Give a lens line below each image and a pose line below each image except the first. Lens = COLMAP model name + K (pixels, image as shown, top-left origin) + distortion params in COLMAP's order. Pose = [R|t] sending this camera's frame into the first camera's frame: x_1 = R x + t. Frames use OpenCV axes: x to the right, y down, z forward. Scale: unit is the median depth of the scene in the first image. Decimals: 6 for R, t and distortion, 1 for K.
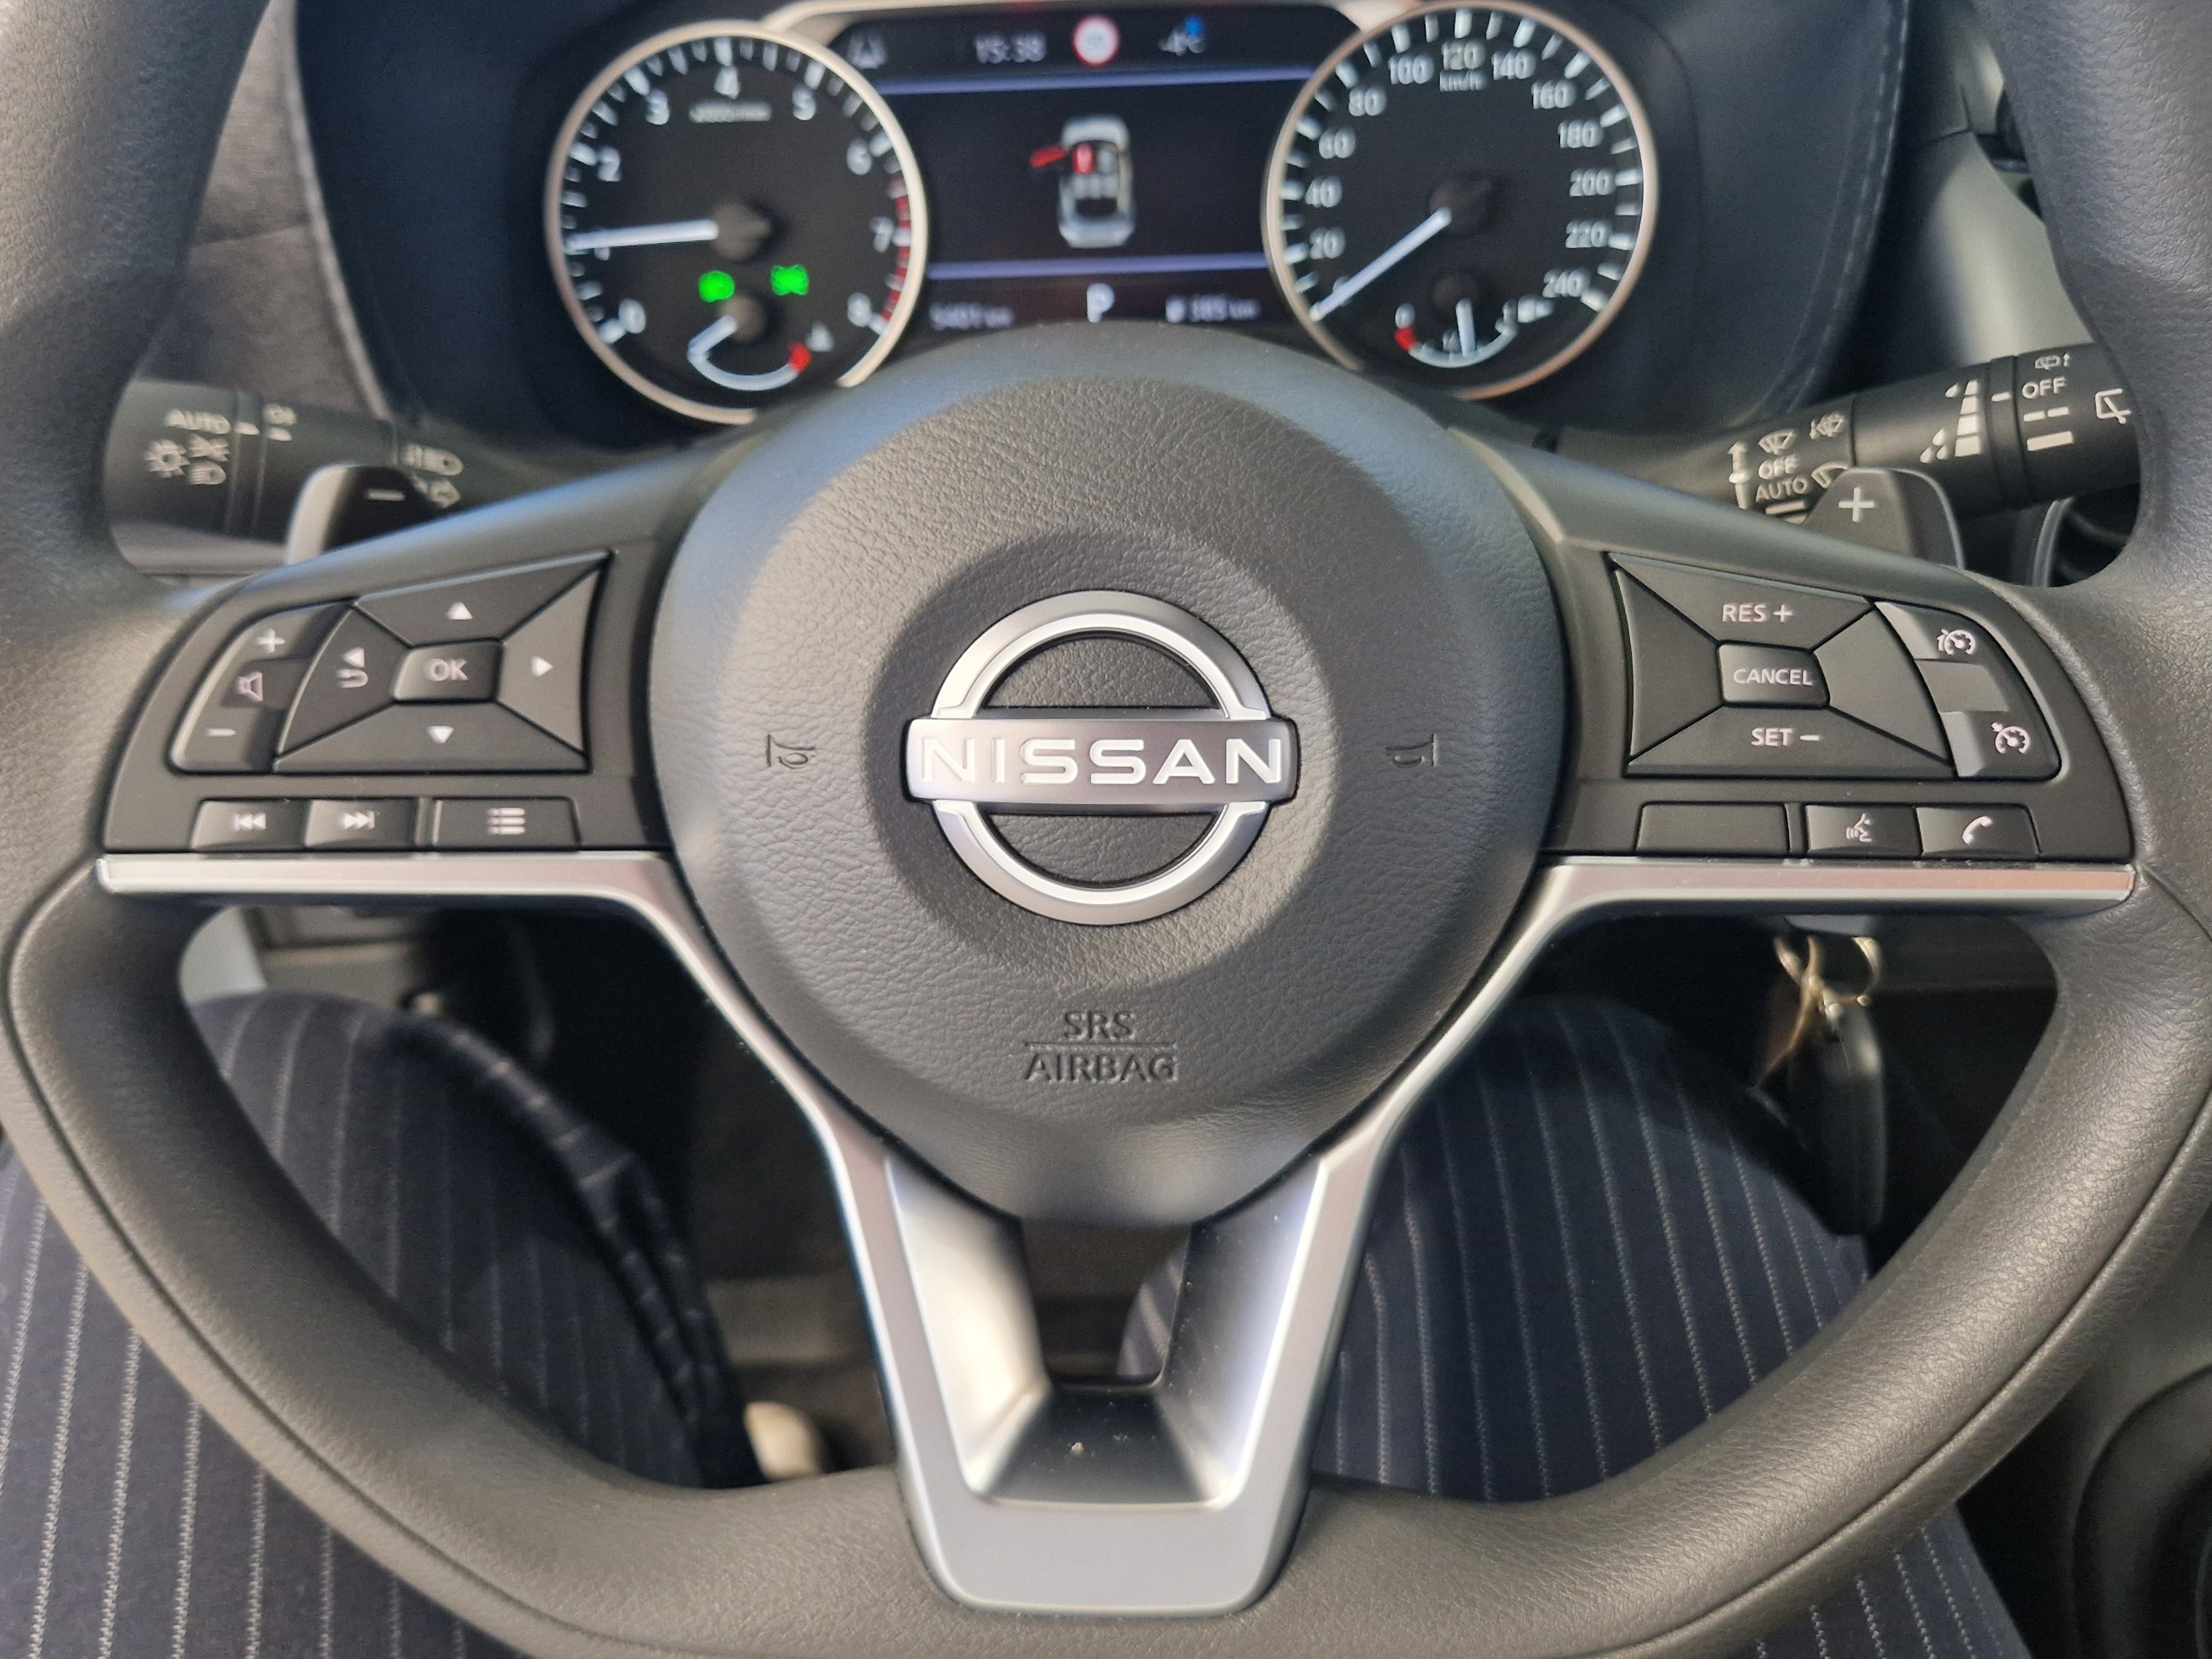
lens RADIAL K [[1928.0, 0, 1078.8], [0, 1928.0, 853.2], [0, 0, 1]] dist [0.021904, 0.001247]
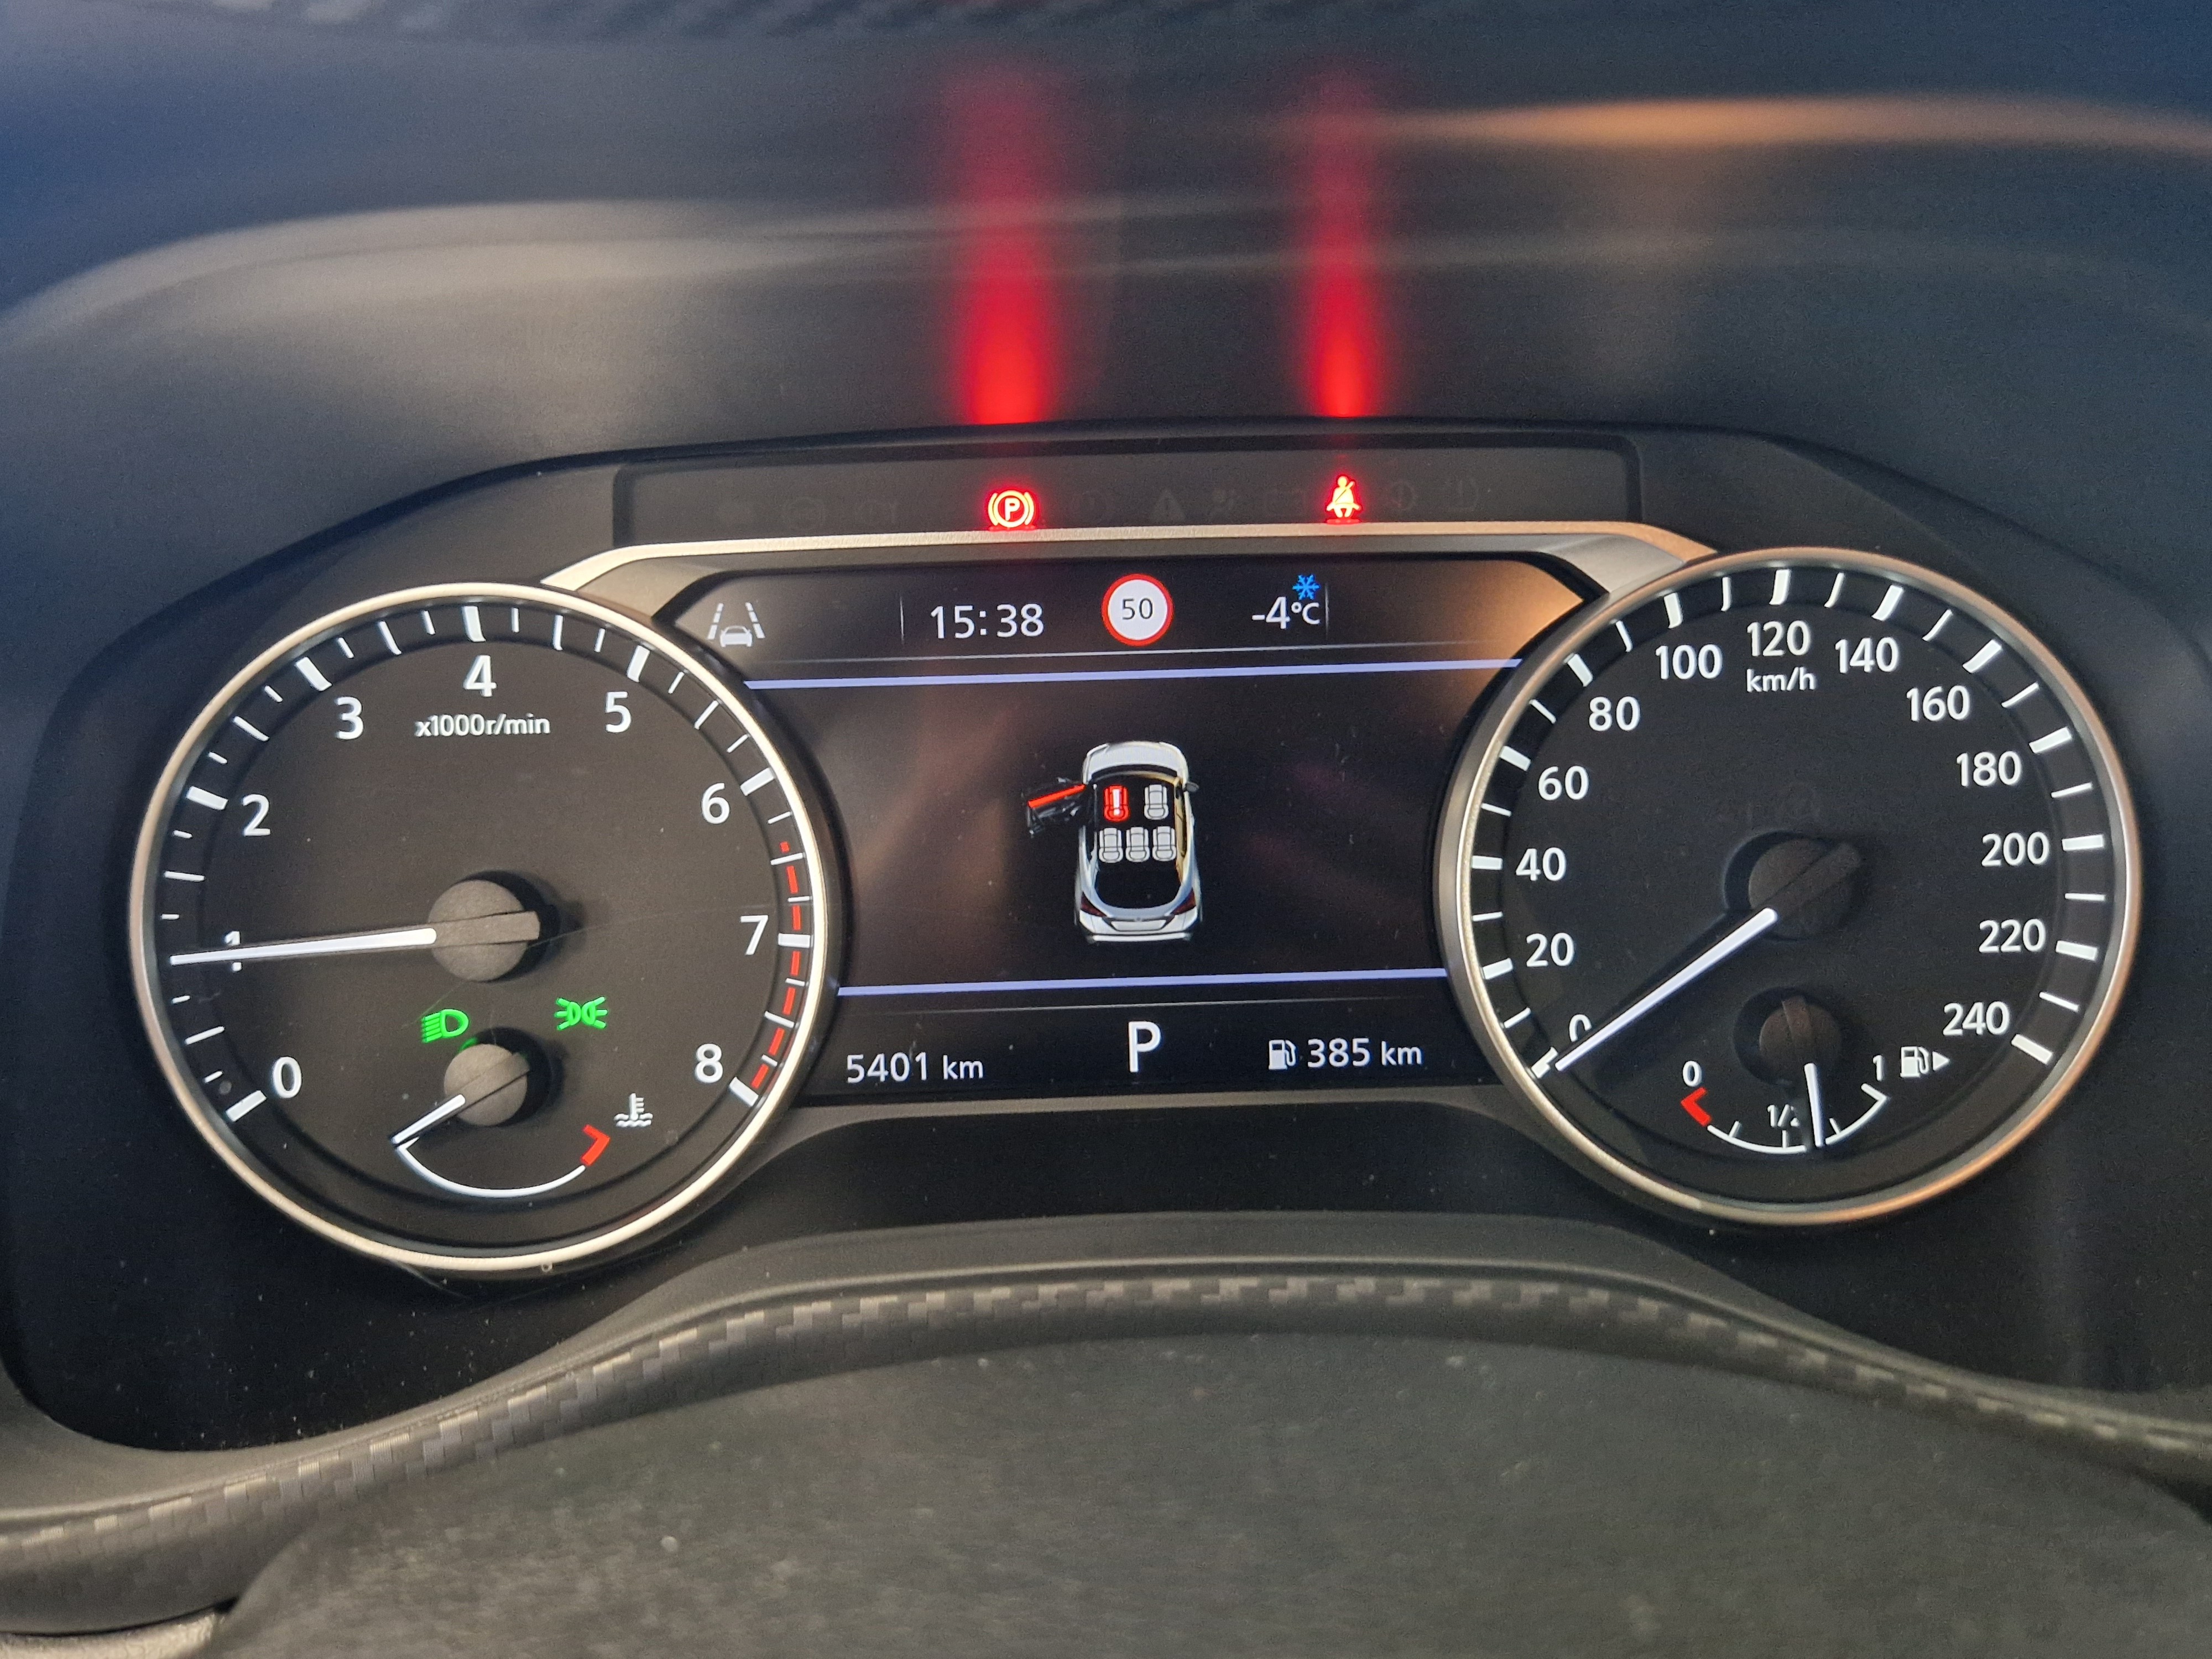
lens RADIAL K [[1850.8, 0, 1130.0], [0, 1850.8, 881.7], [0, 0, 1]] dist [0.061496, -0.055858]
pose [[0.998998, -0.000710, 0.044739, -0.018570], [0.010239, 0.976969, -0.213134, -0.225714], [-0.043557, 0.213379, 0.975998, 0.485616]]
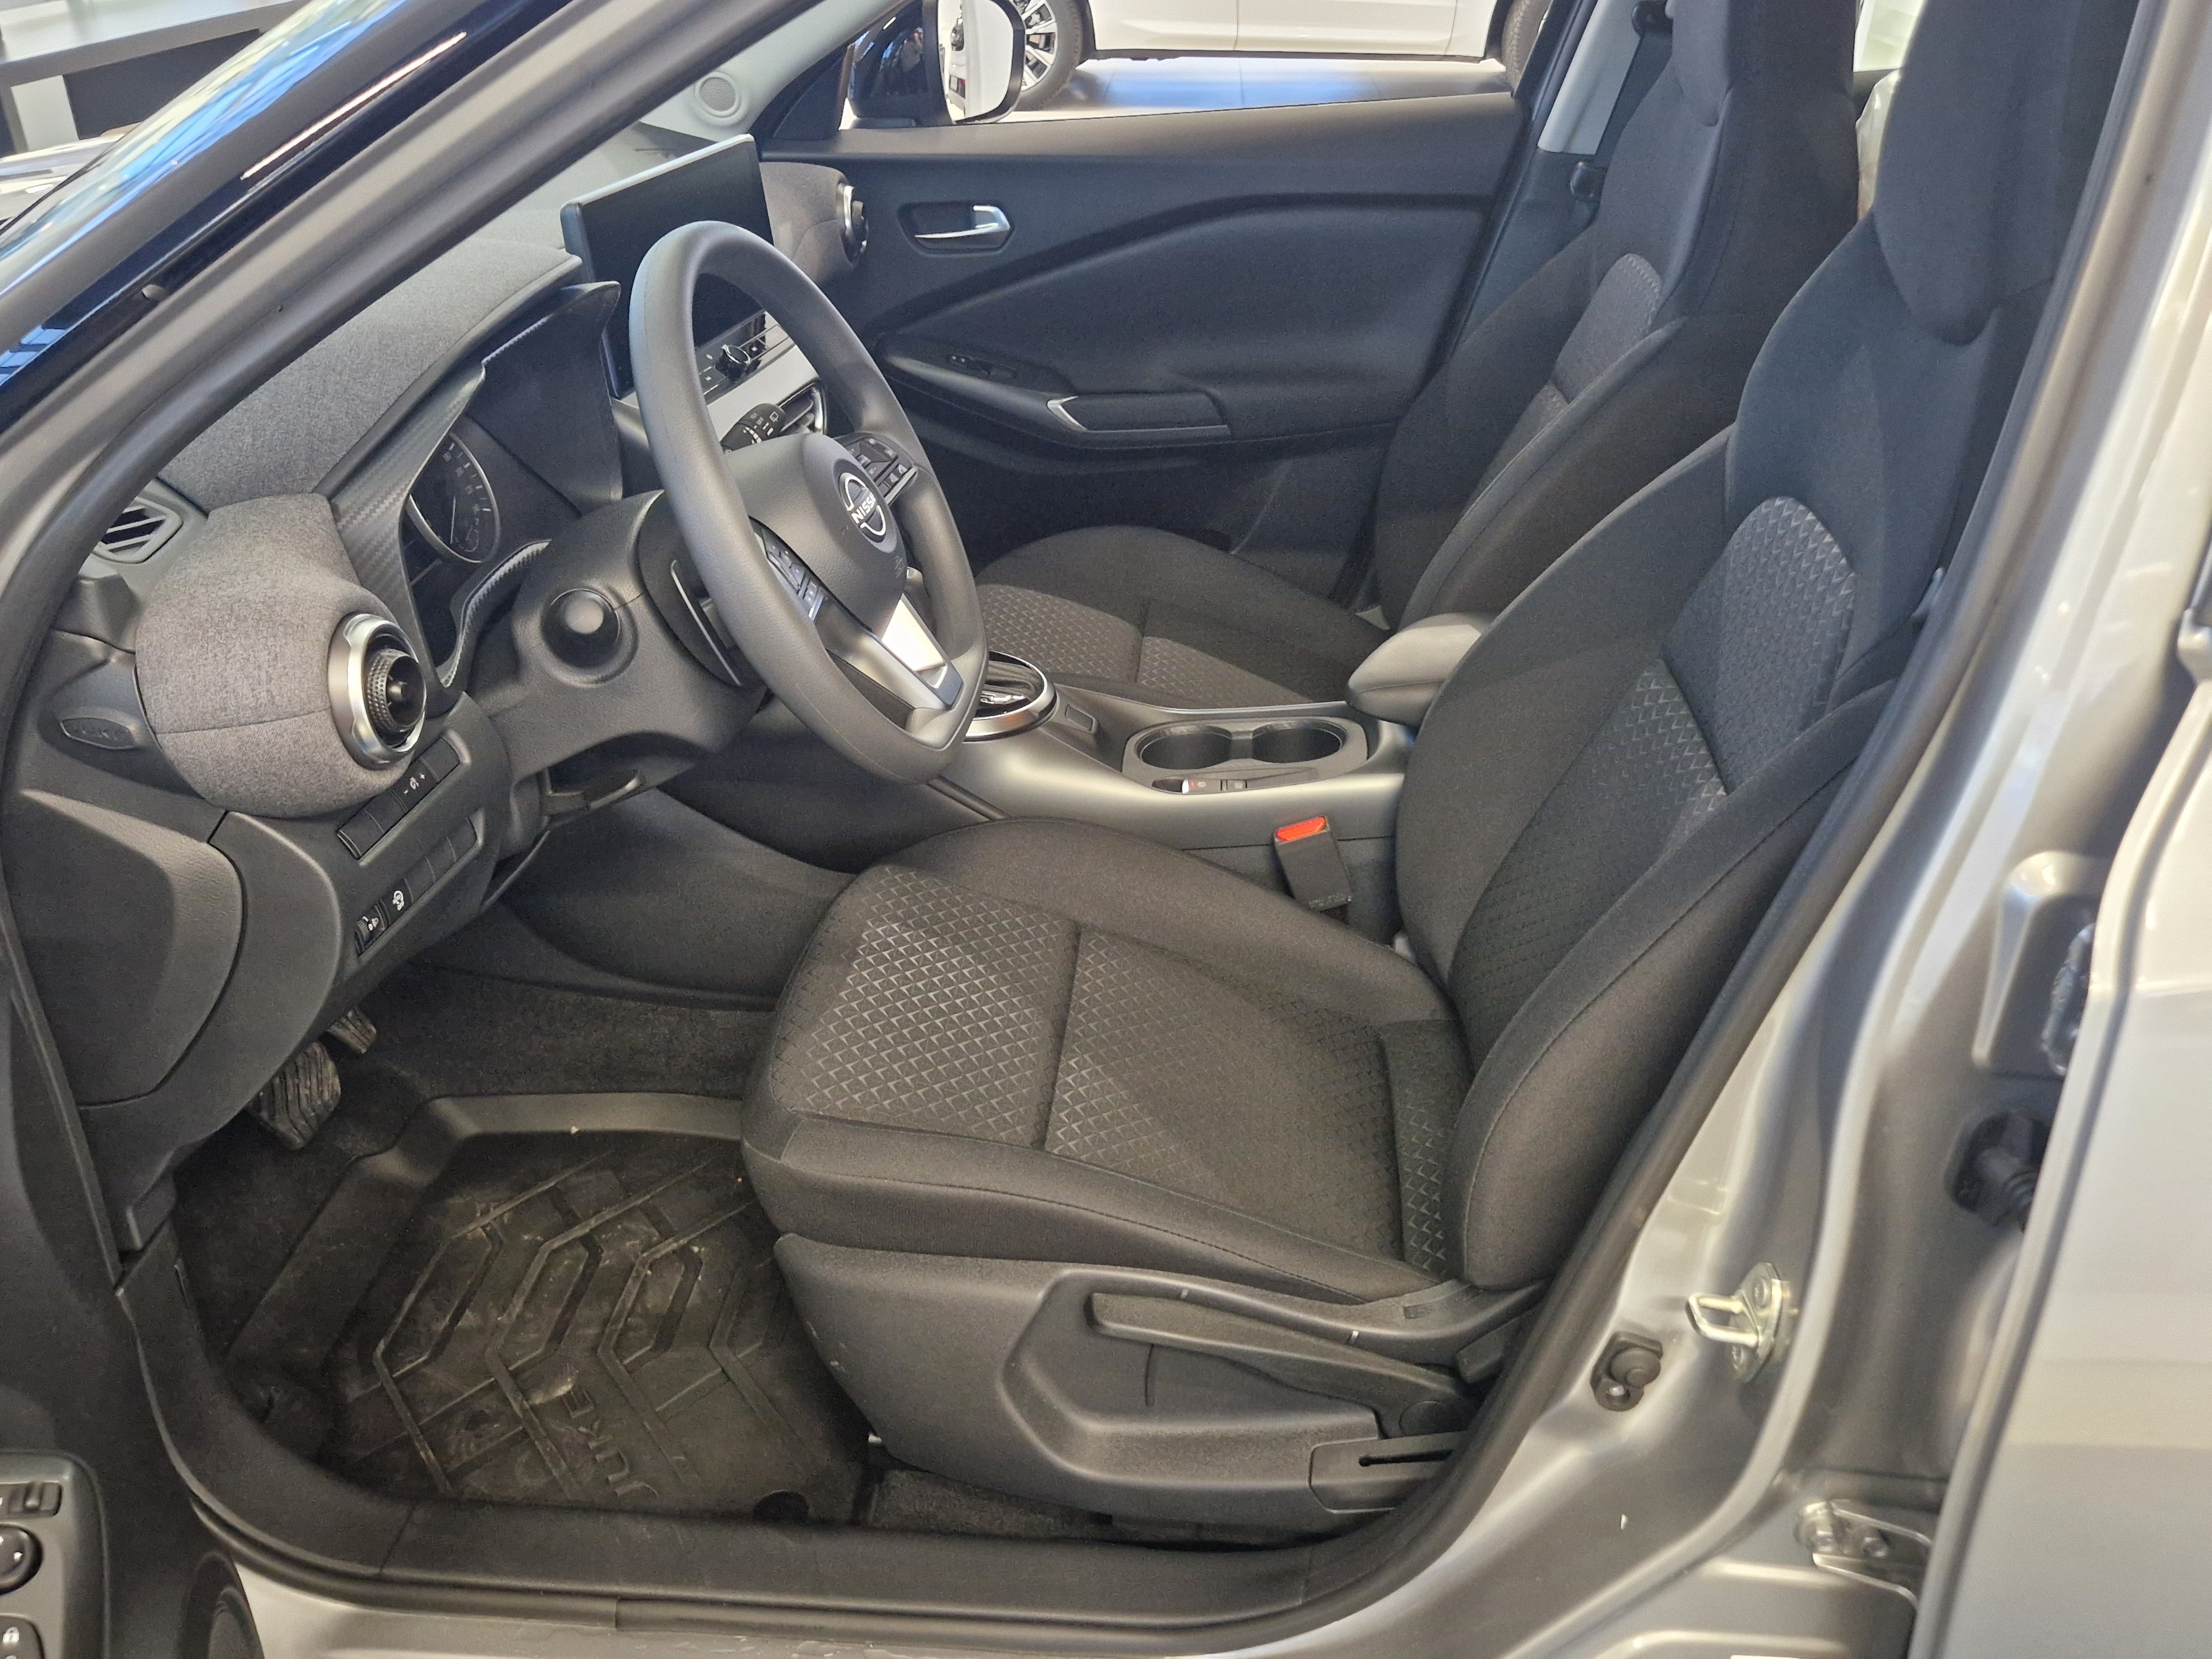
lens RADIAL K [[1850.8, 0, 1114.6], [0, 1850.8, 830.7], [0, 0, 1]] dist [0.061496, -0.055858]
pose [[0.074681, -0.448705, 0.890554, -2.094632], [0.607740, 0.728515, 0.316097, -0.257401], [-0.790617, 0.517619, 0.327103, -0.242868]]
